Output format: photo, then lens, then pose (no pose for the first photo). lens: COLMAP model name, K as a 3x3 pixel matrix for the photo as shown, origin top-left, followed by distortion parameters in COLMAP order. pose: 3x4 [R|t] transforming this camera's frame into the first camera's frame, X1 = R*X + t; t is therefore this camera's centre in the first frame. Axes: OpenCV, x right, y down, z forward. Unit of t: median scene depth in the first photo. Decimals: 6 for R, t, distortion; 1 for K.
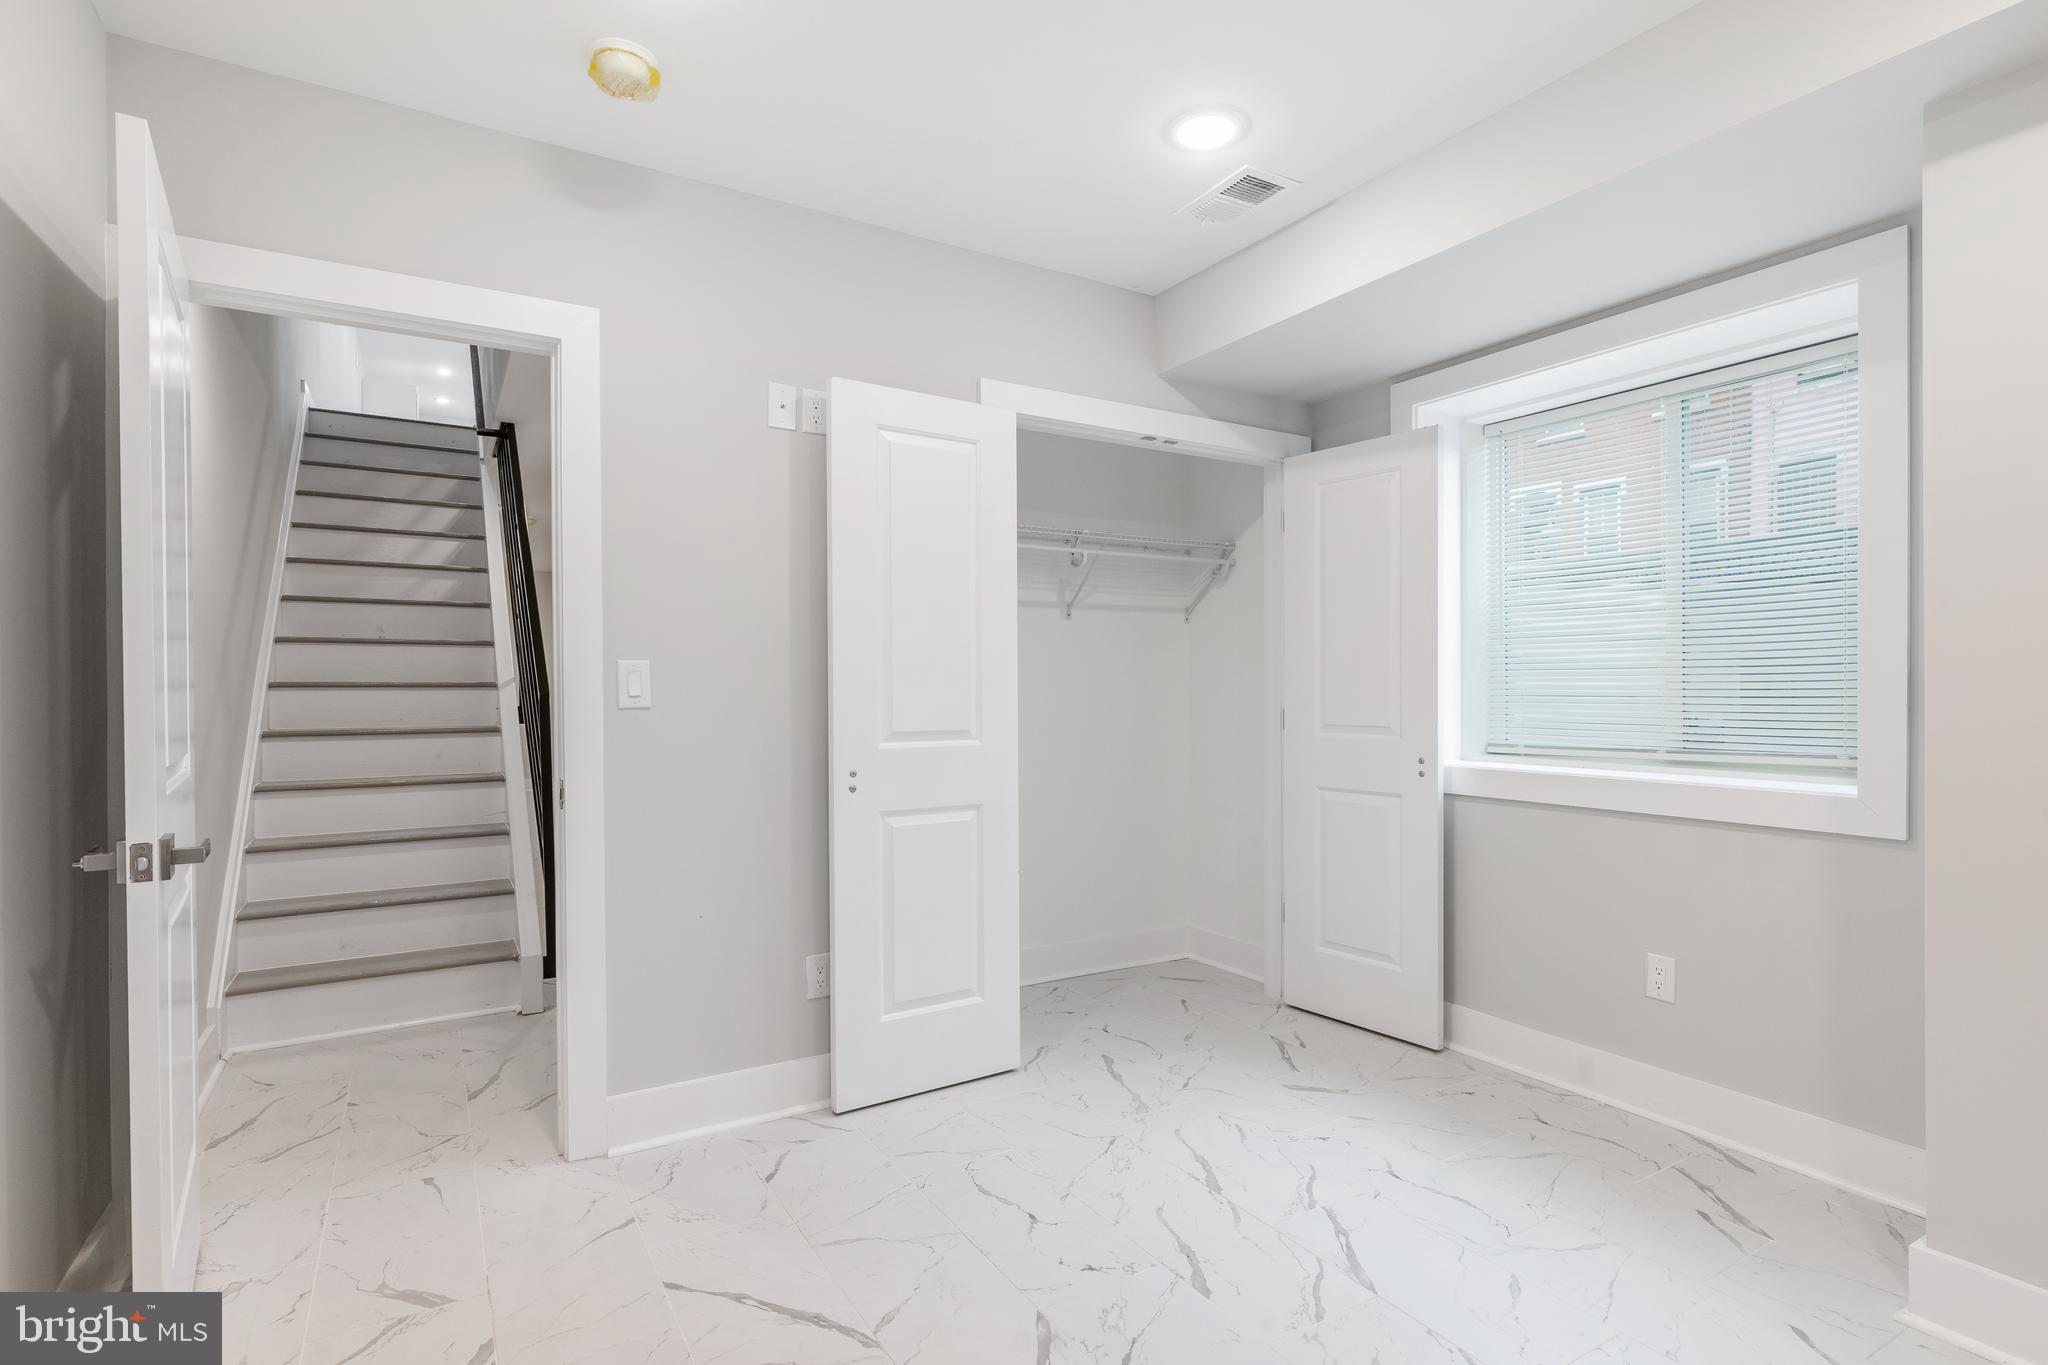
lens RADIAL K [[1011.3, 0, 1021.4], [0, 1011.3, 701.9], [0, 0, 1]] dist [0.005700, 0.000566]
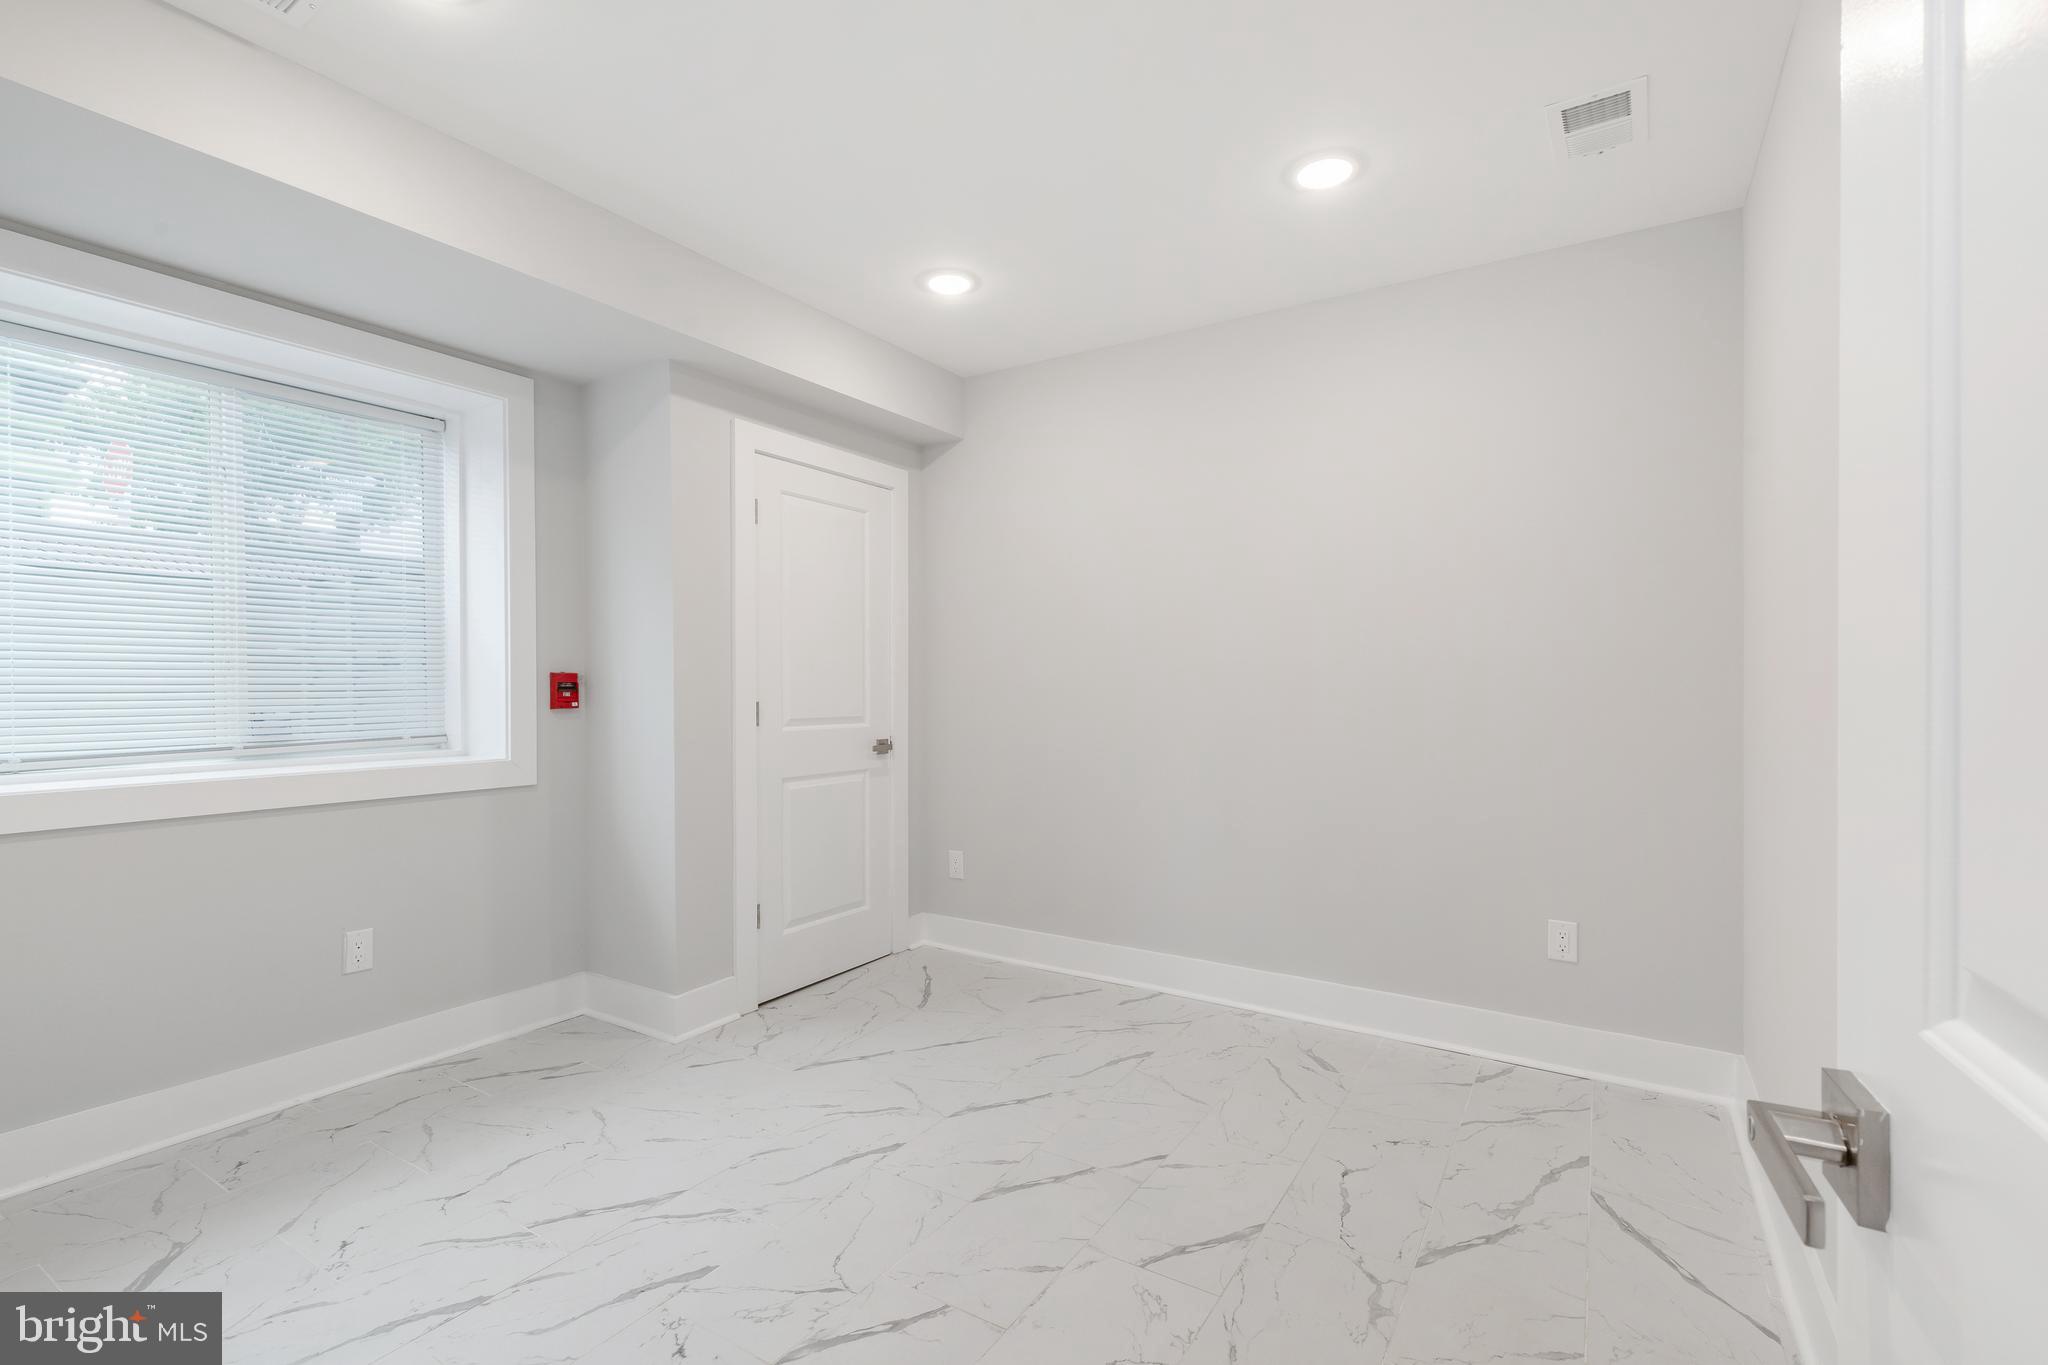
lens RADIAL K [[919.4, 0, 1035.8], [0, 919.4, 676.6], [0, 0, 1]] dist [0.011906, -0.003161]
pose [[-0.459187, 0.005882, 0.888320, -0.675993], [0.007995, 0.999965, -0.002488, -0.014356], [-0.888304, 0.005960, -0.459218, 0.941458]]
